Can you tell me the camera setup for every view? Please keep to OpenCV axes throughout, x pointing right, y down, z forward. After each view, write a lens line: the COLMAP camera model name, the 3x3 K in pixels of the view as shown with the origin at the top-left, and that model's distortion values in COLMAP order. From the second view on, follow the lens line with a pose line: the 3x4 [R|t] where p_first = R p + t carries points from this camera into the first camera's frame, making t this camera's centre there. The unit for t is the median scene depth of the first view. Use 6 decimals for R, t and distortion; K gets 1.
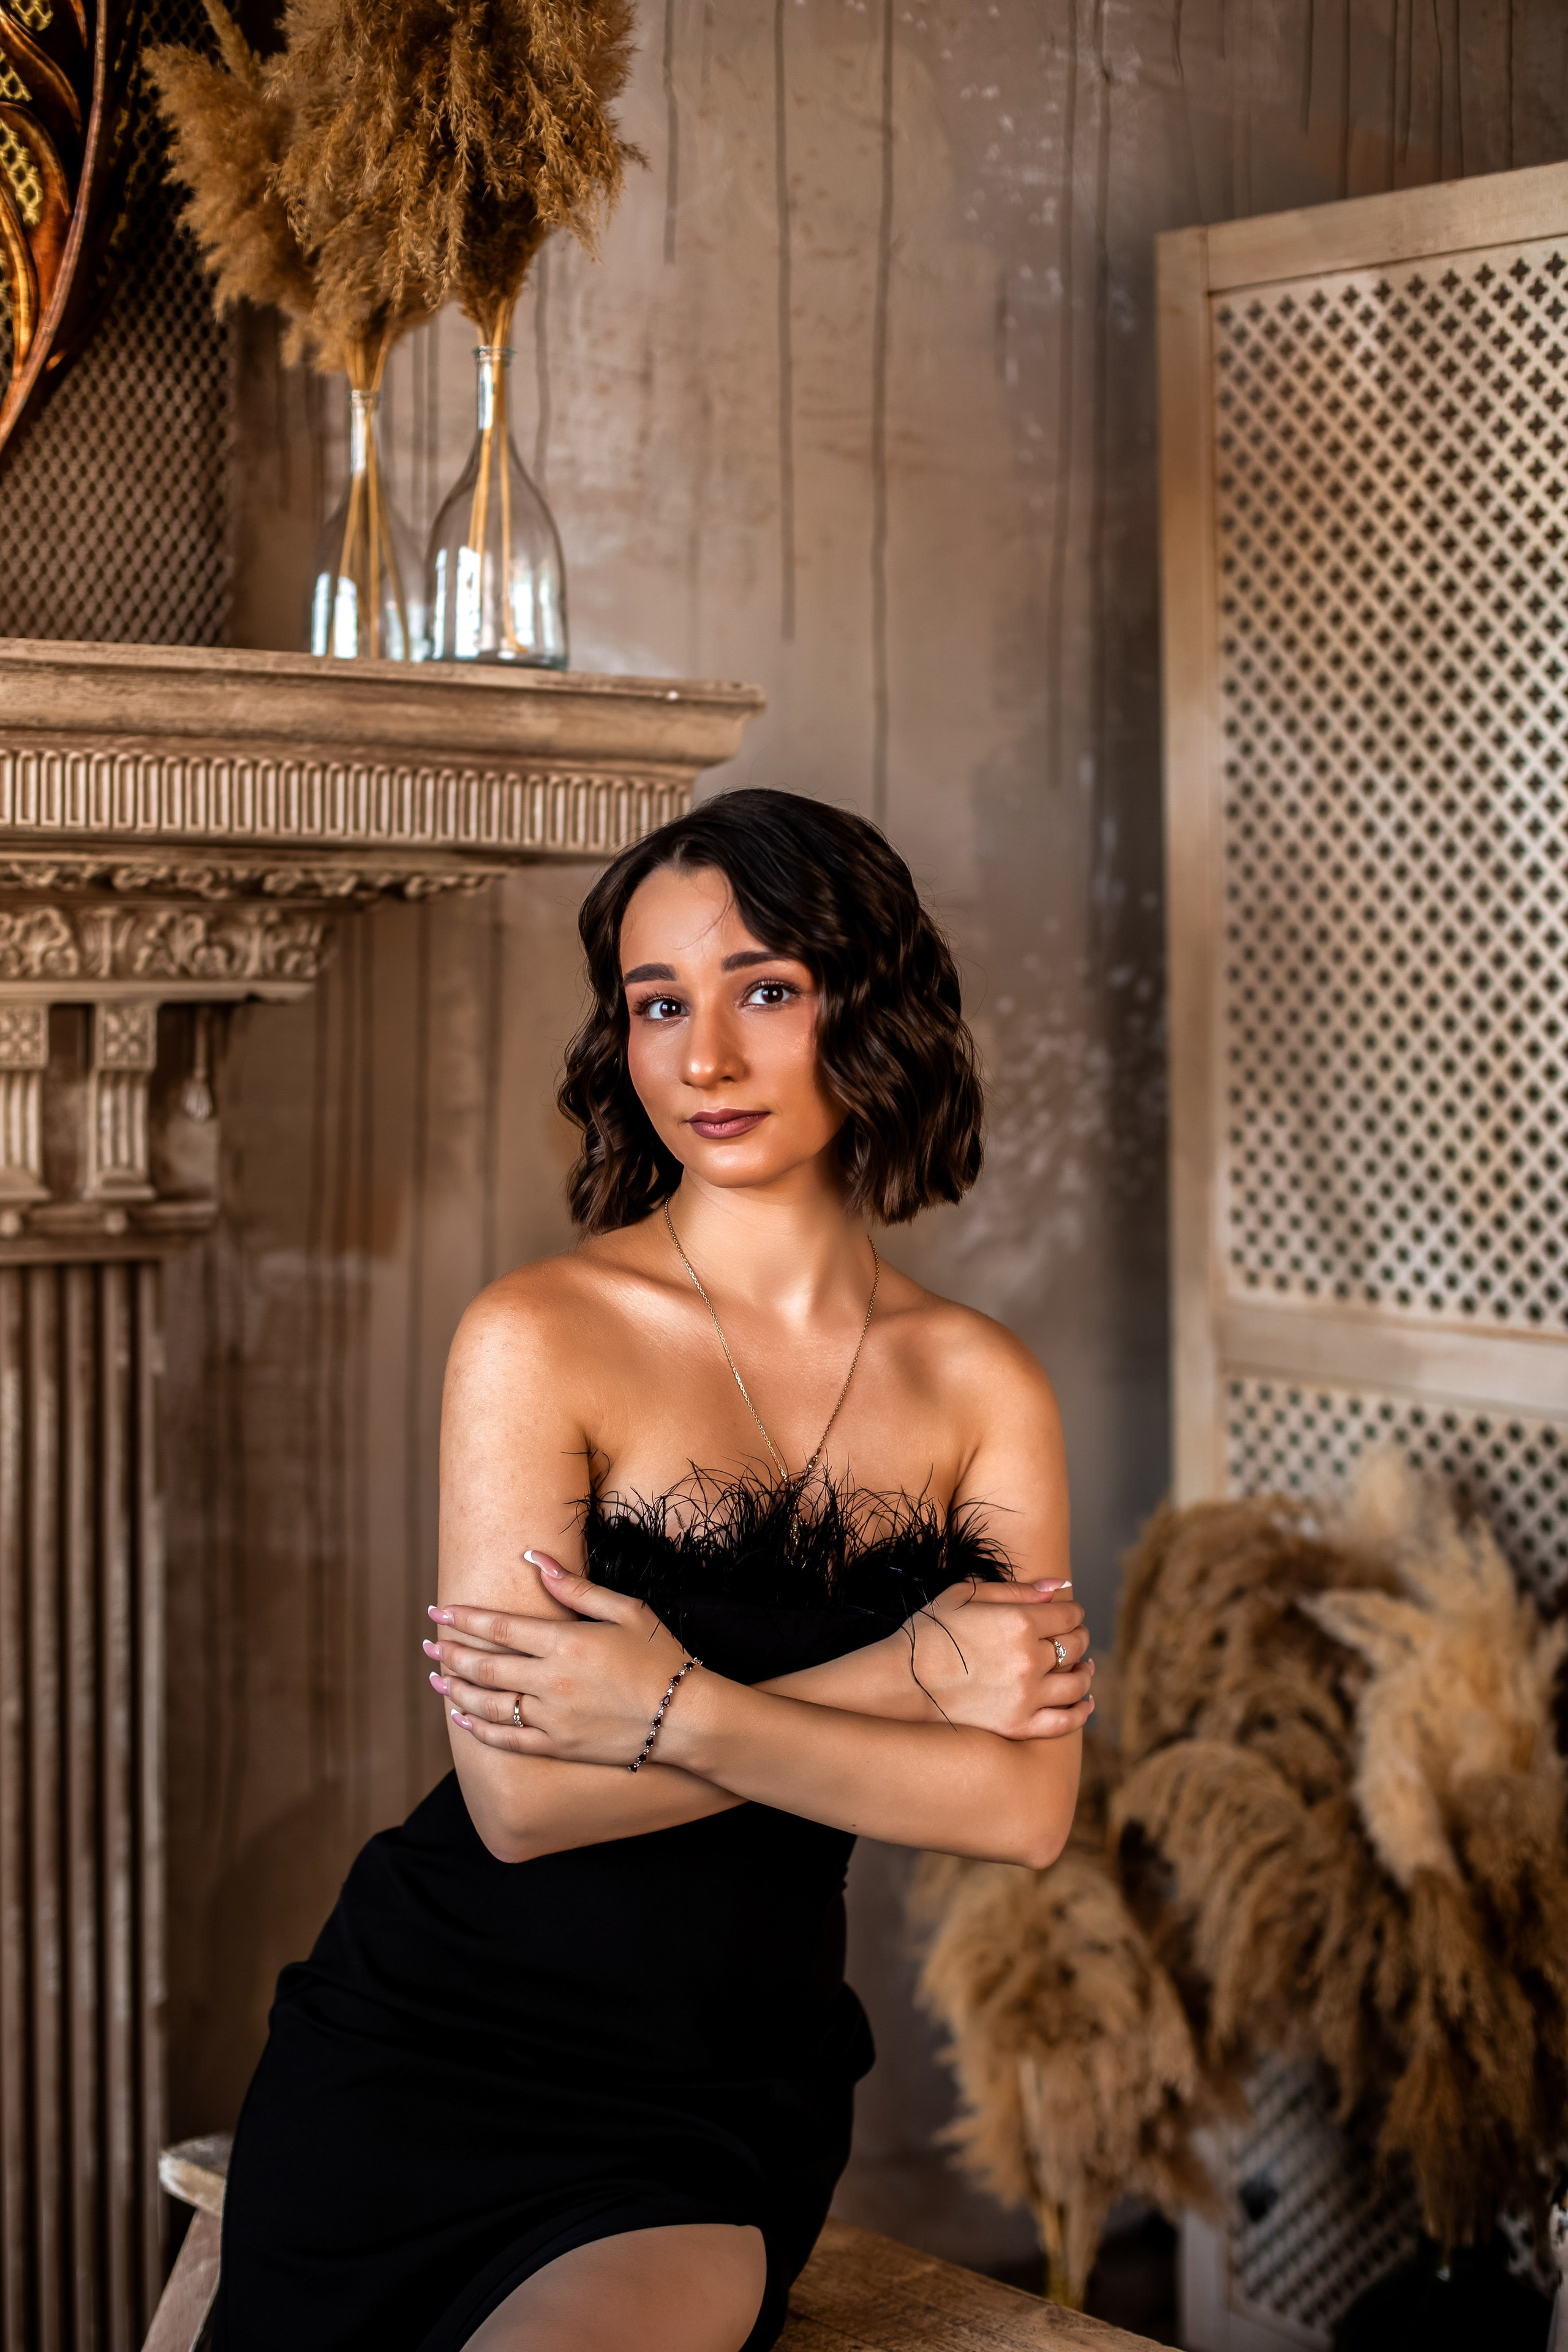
lens RADIAL K [[3537.5, 0, 784.0], [0, 3537.5, 1176.0], [0, 0, 1]] dist [-0.157416, 0.163492]
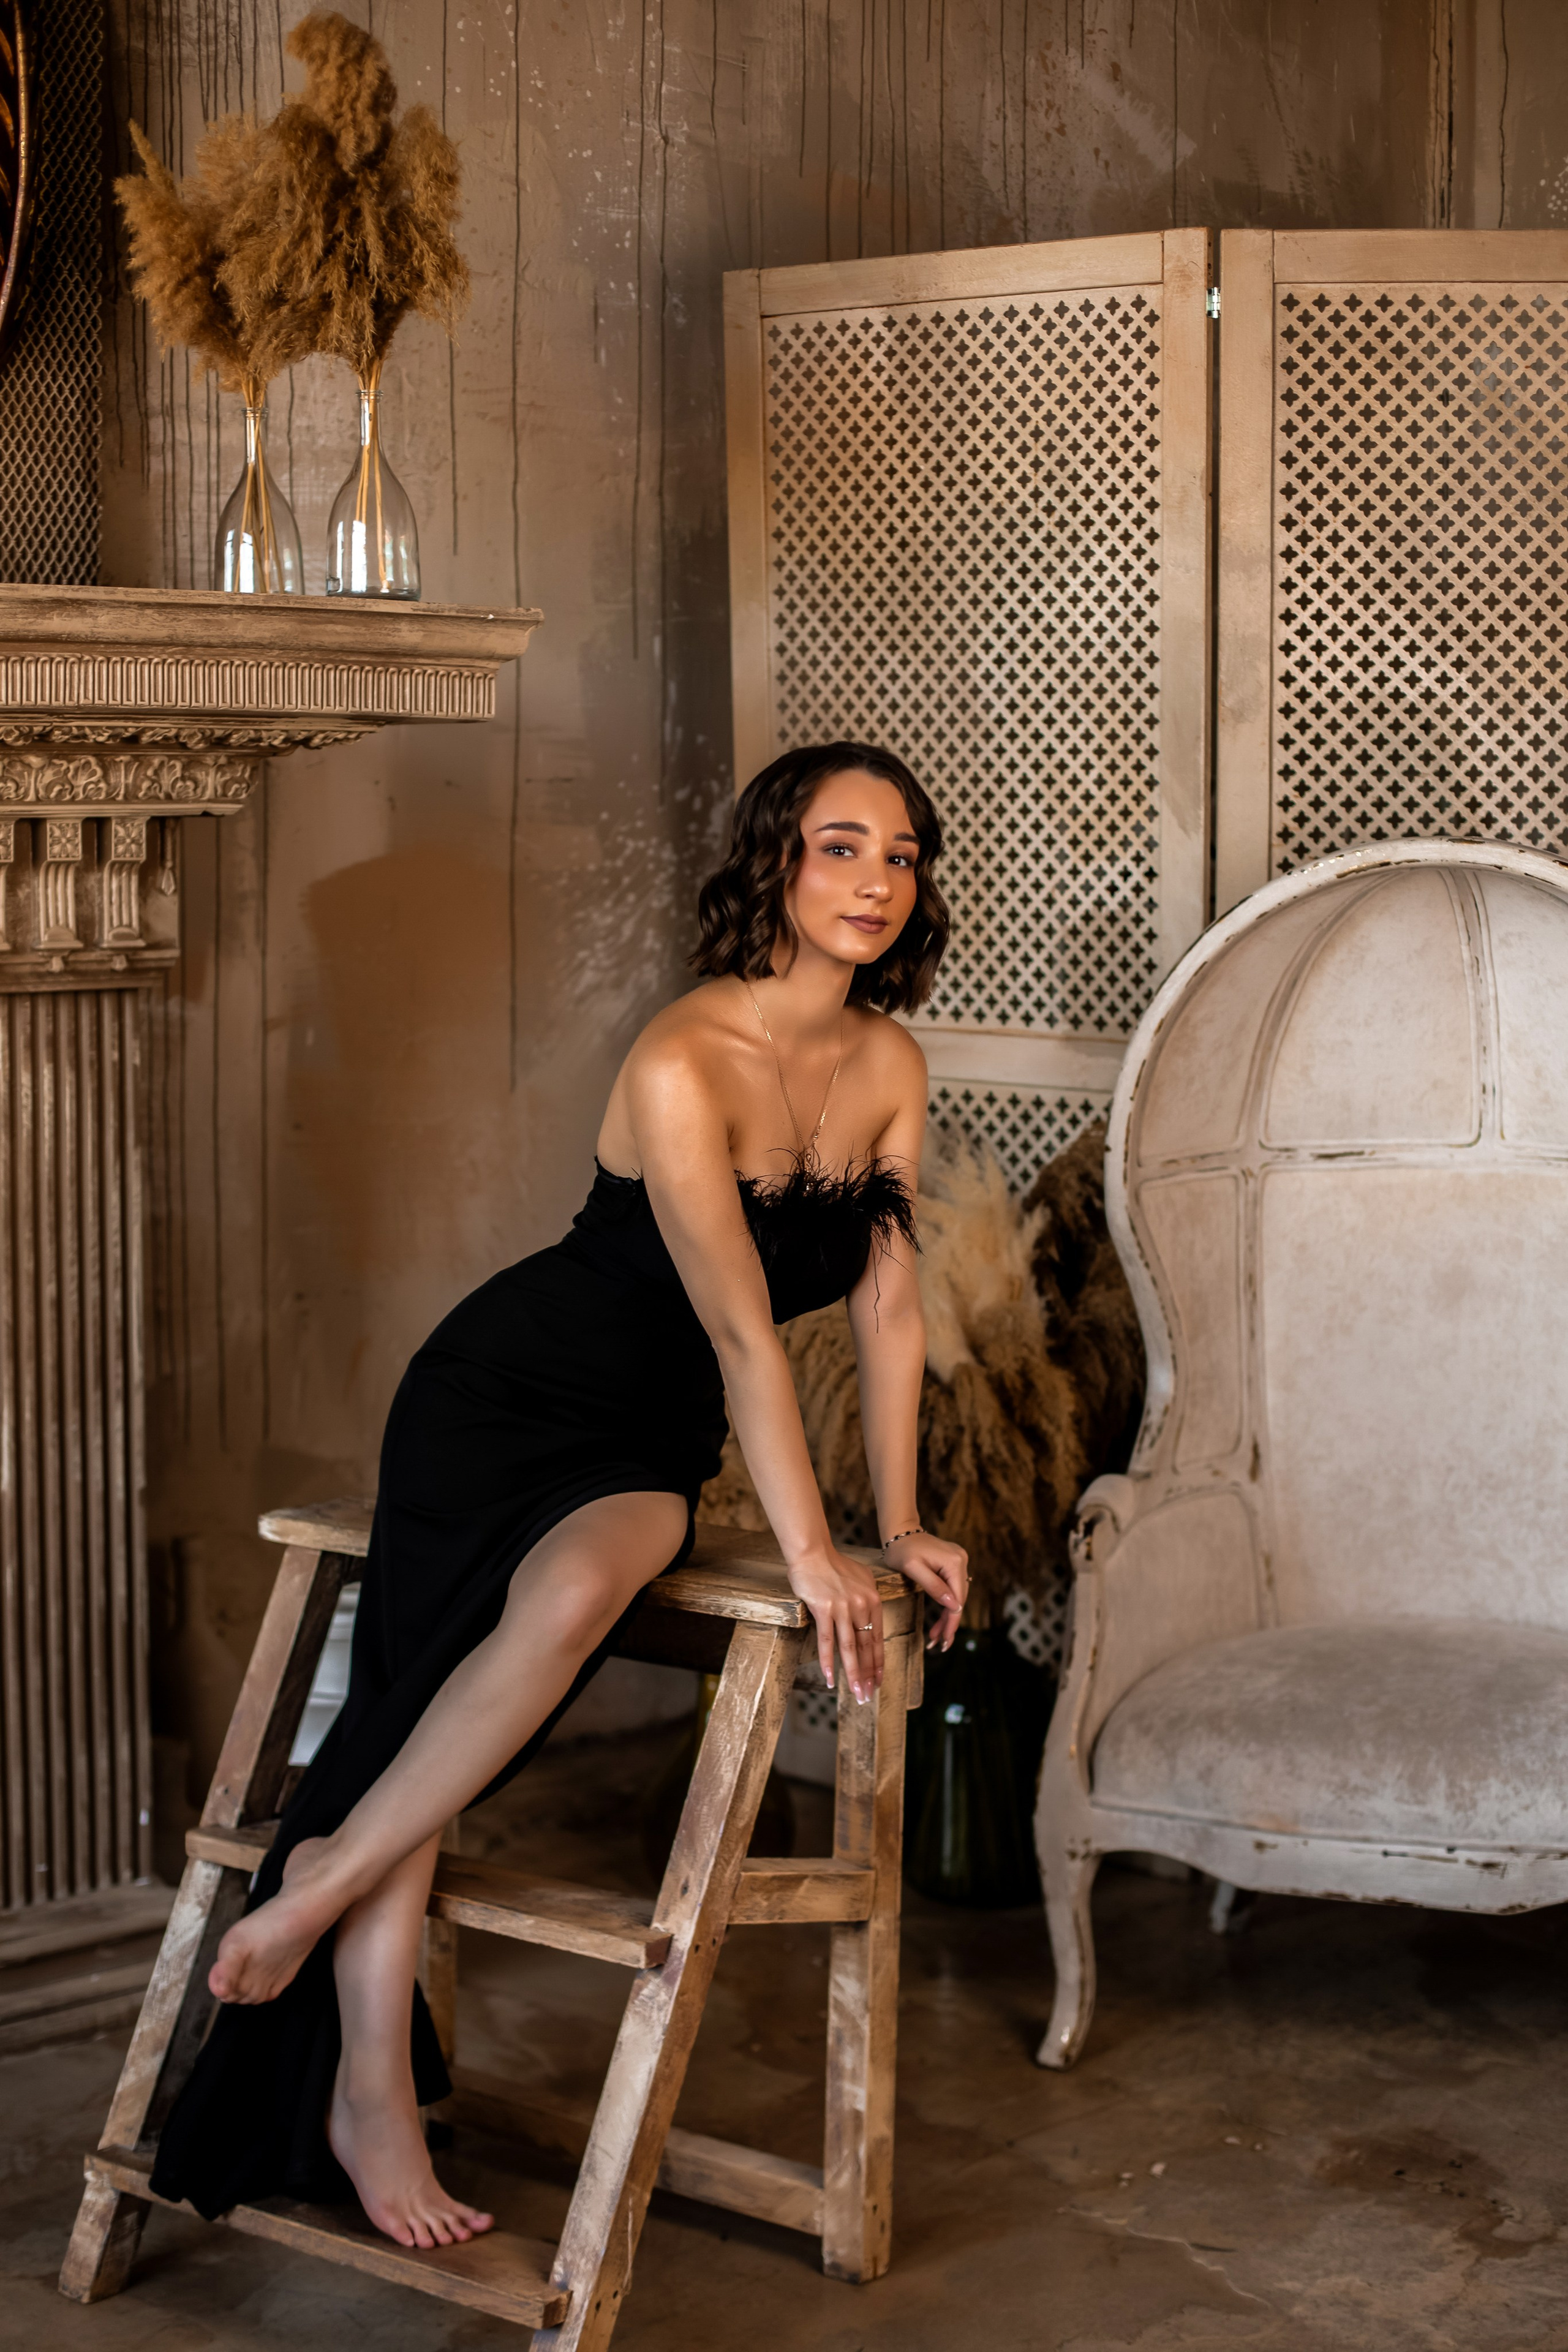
lens RADIAL K [[3537.5, 0, 784.0], [0, 3537.5, 1176.0], [0, 0, 1]] dist [-0.157416, 0.163492]
pose [[0.979155, -0.030182, 0.200858, -0.178496], [0.020029, 0.998426, 0.052391, 0.025537], [-0.202123, -0.047276, 0.978218, -0.446571]]
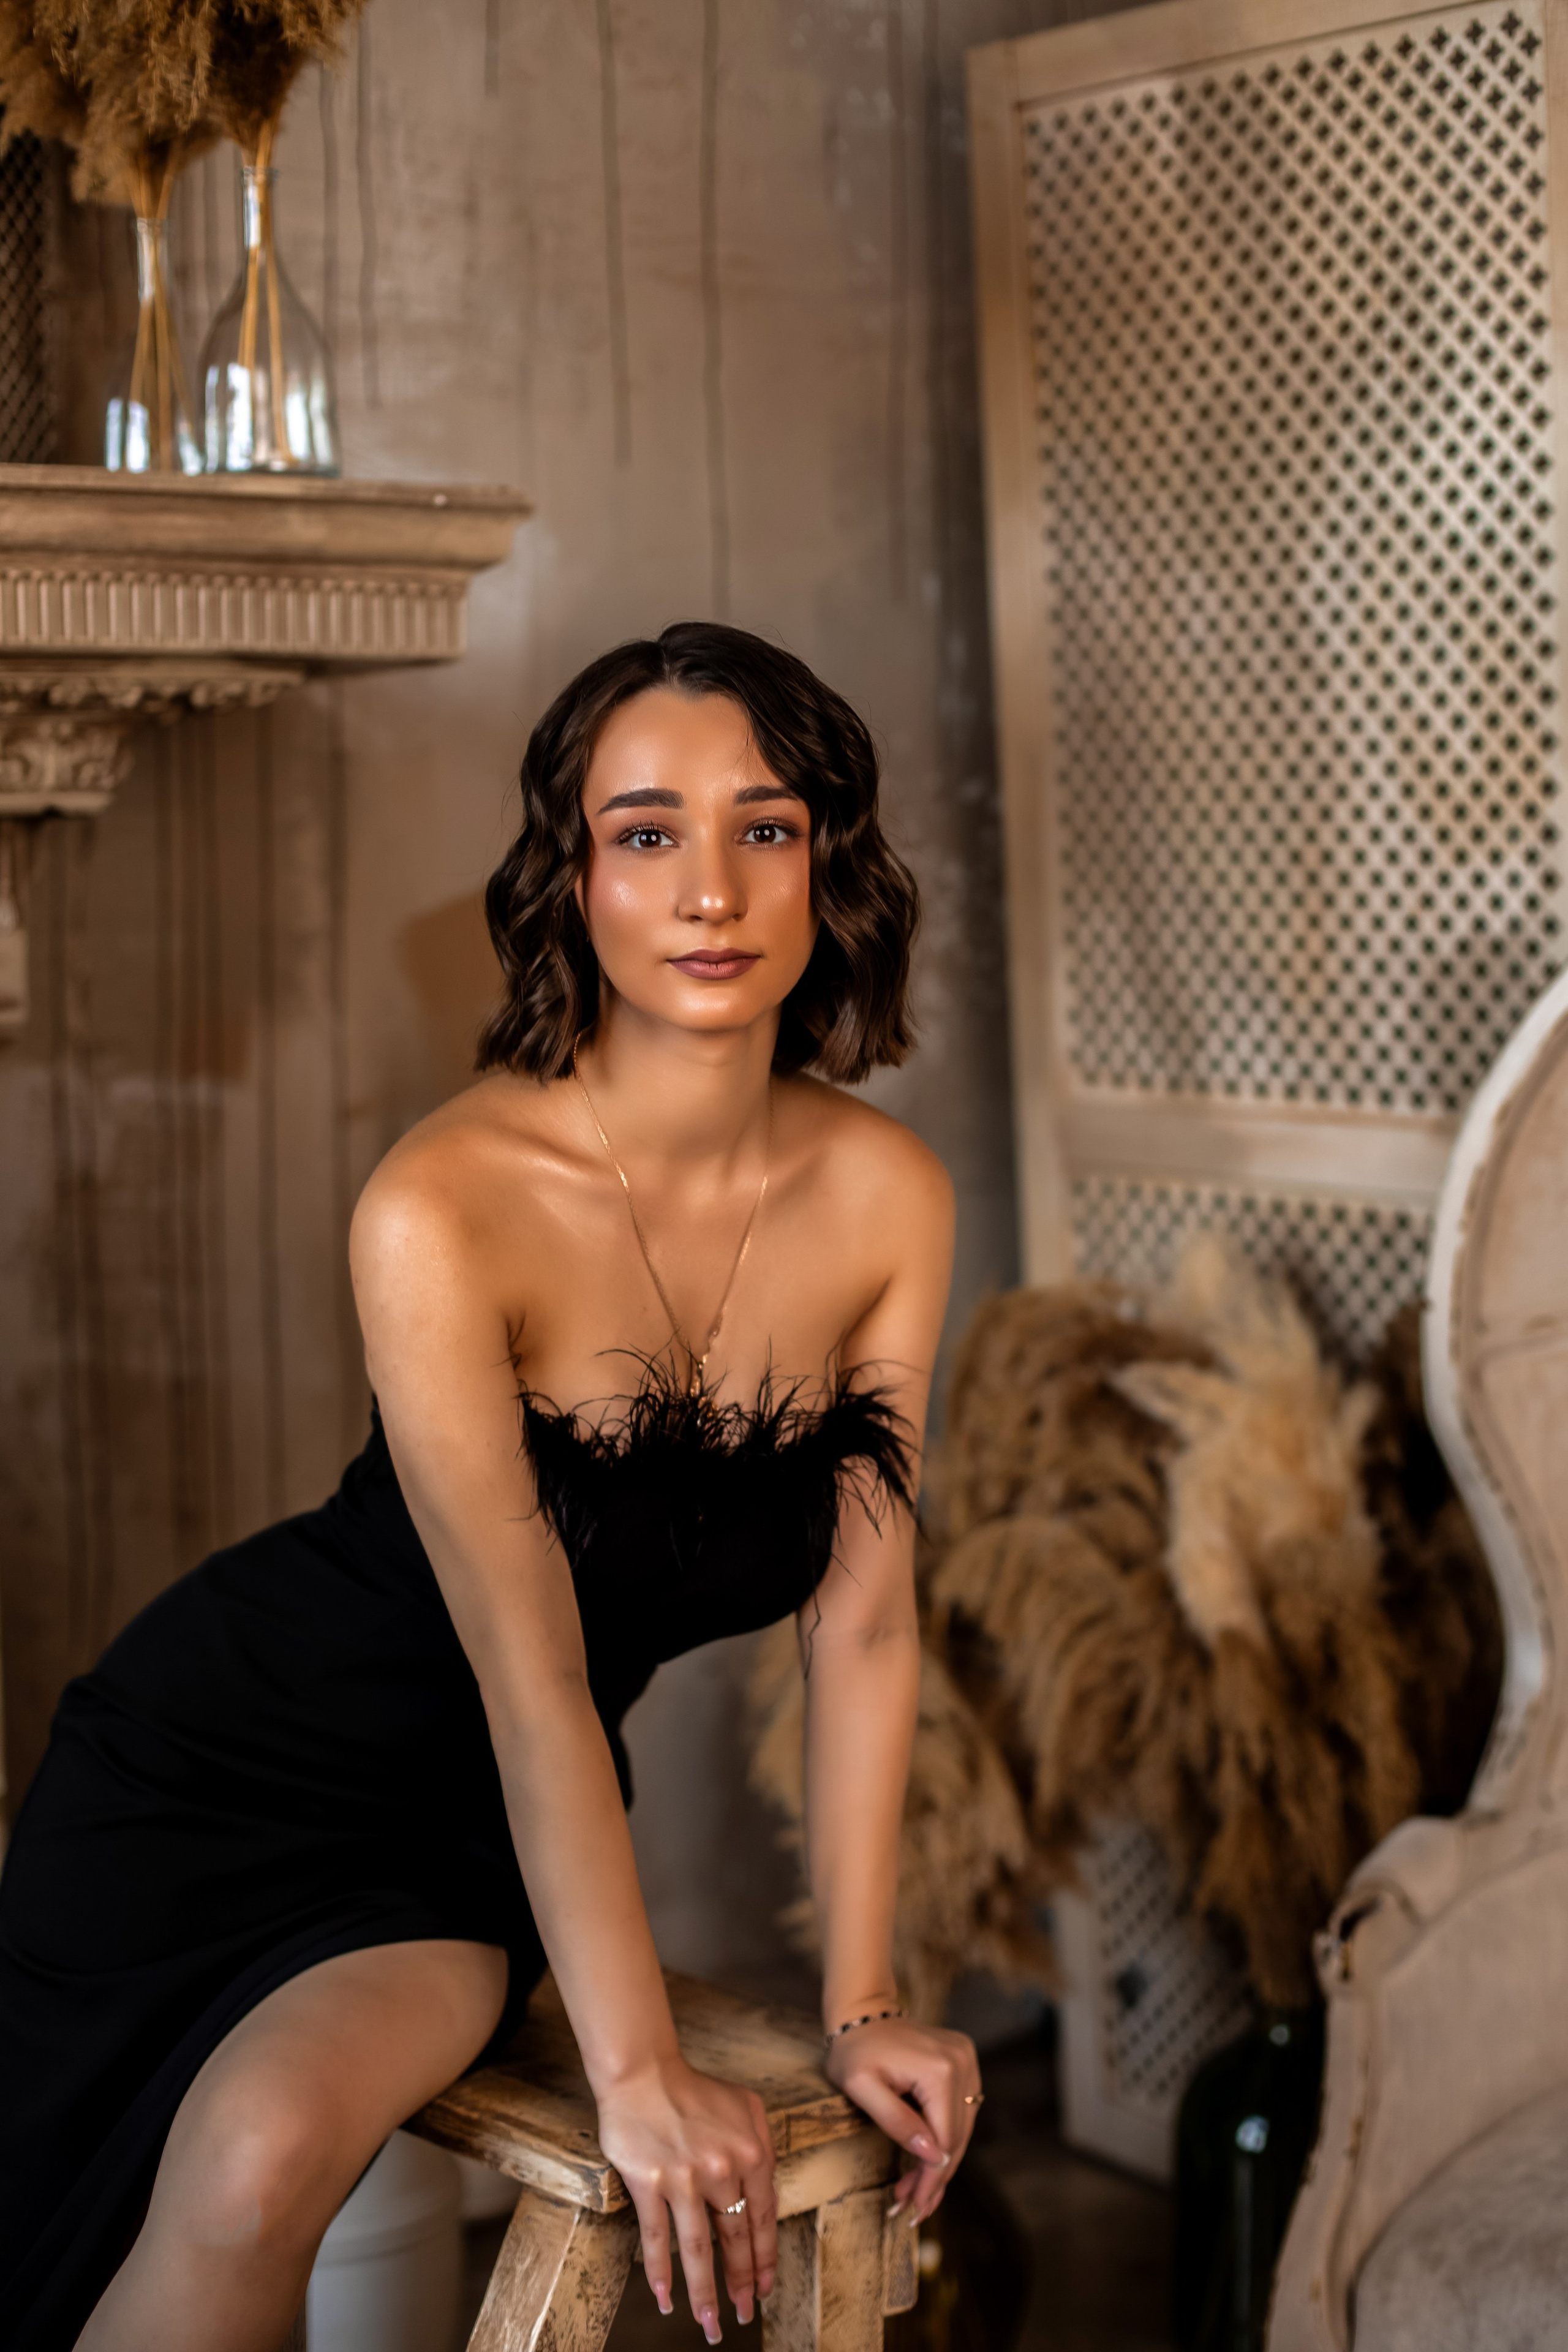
lens RADIAL K [[3604.1, 0, 810.8], [0, 3604.1, 1119.5], [0, 0, 1]] dist [-0.147963, 0.099506]
pose [[0.999536, -0.030317, -0.002856, 0.058977], [0.030354, 0.999446, 0.013663, 0.026683], [0.002440, -0.013743, 0.999903, -0.038556]]
